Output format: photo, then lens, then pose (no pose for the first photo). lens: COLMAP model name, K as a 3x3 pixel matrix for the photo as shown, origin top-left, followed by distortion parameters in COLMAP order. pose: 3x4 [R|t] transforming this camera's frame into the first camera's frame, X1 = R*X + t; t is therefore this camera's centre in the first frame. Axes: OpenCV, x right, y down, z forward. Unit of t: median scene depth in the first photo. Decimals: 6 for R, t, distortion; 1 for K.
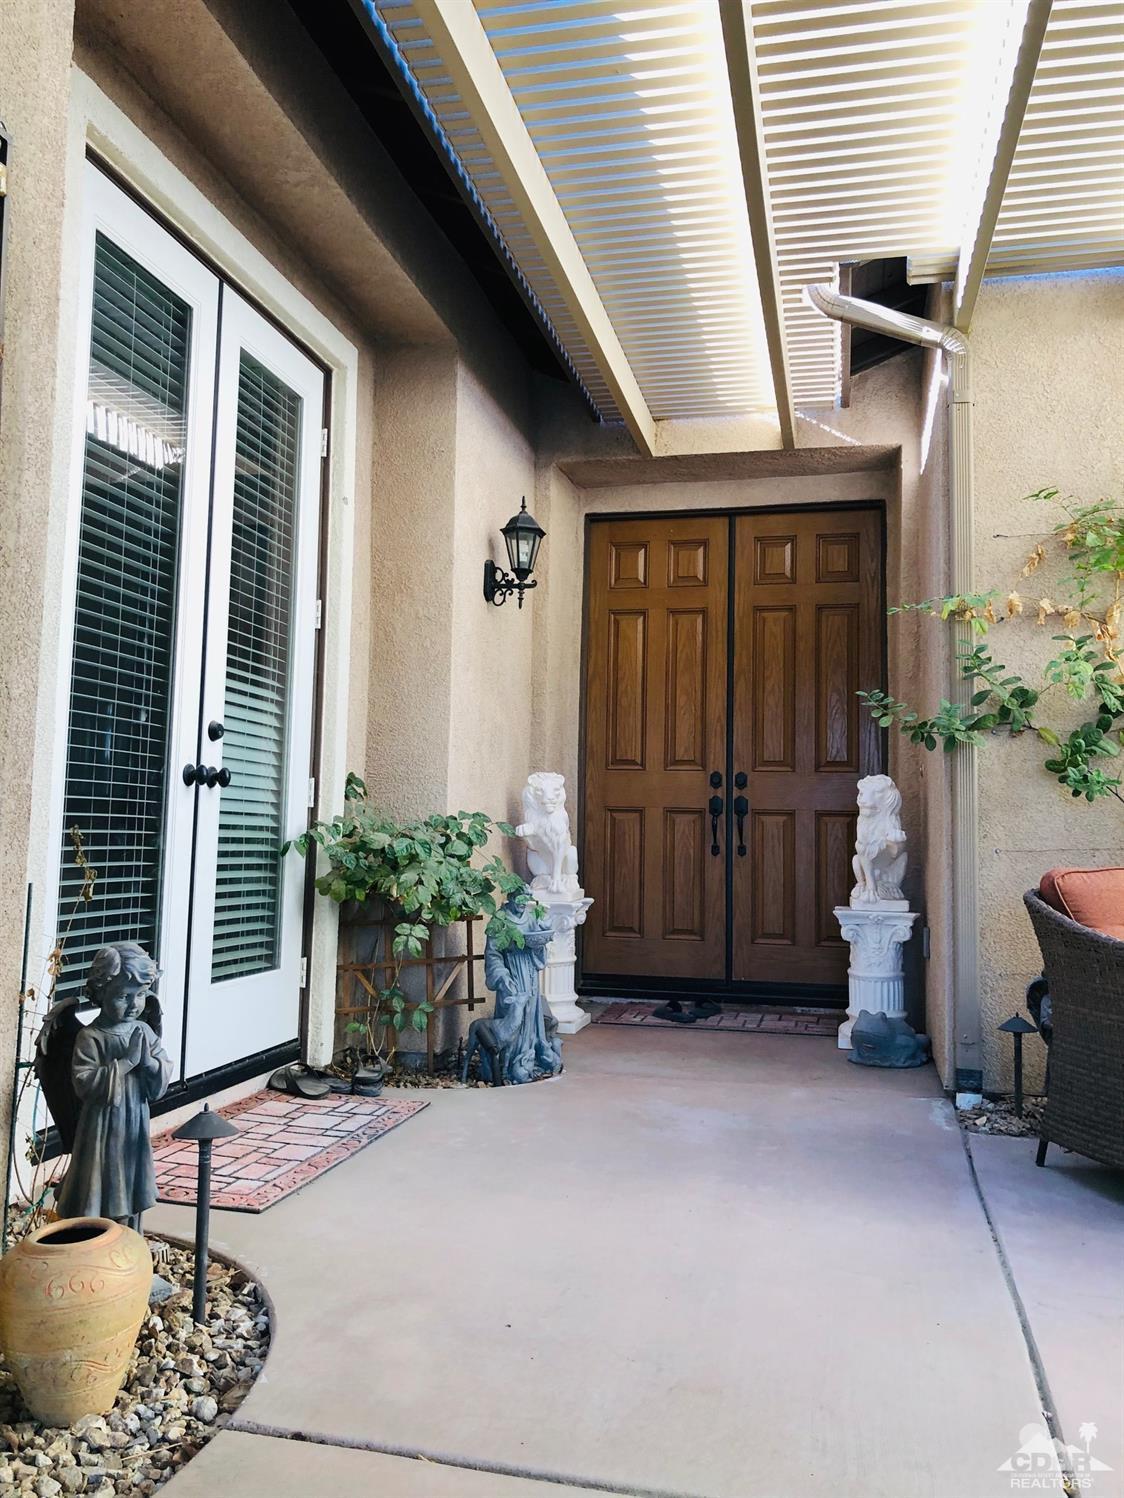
lens RADIAL K [[1236.3, 0, 555.6], [0, 1236.3, 724.4], [0, 0, 1]] dist [0.070502, -0.089299]
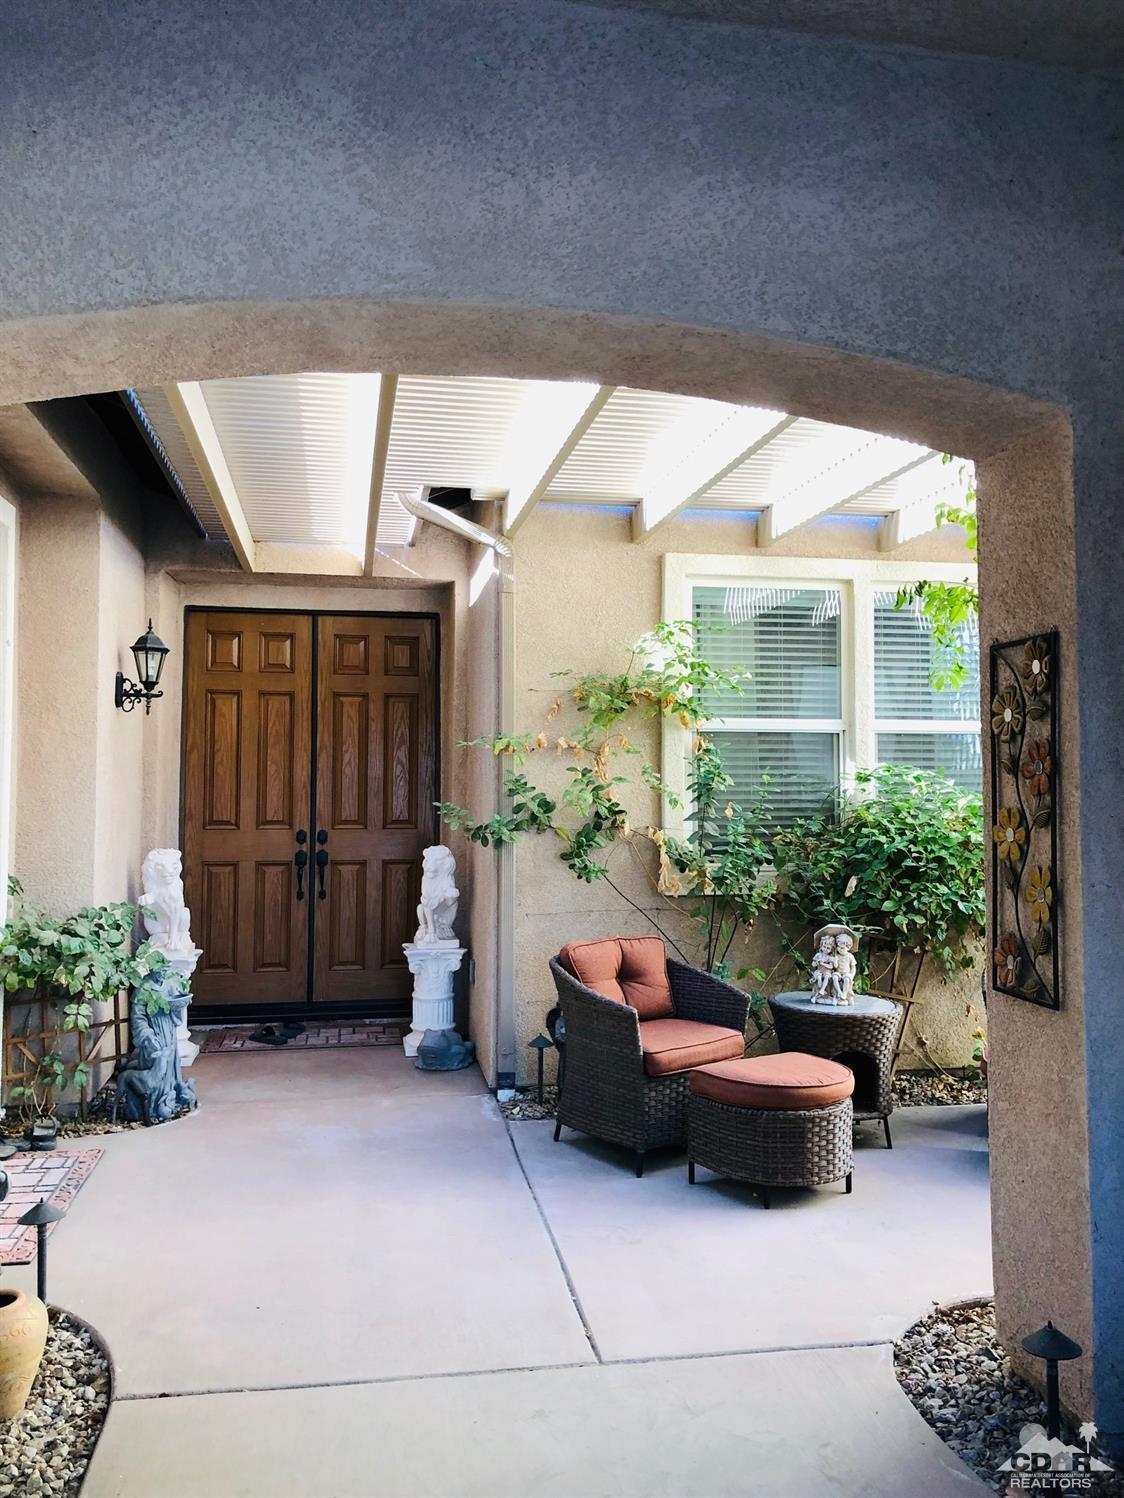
lens RADIAL K [[1243.8, 0, 567.1], [0, 1243.8, 727.8], [0, 0, 1]] dist [0.039901, -0.043428]
pose [[0.919182, 0.000227, 0.393832, -0.131518], [-0.018703, 0.998897, 0.043076, -0.142051], [-0.393388, -0.046961, 0.918172, -0.248818]]
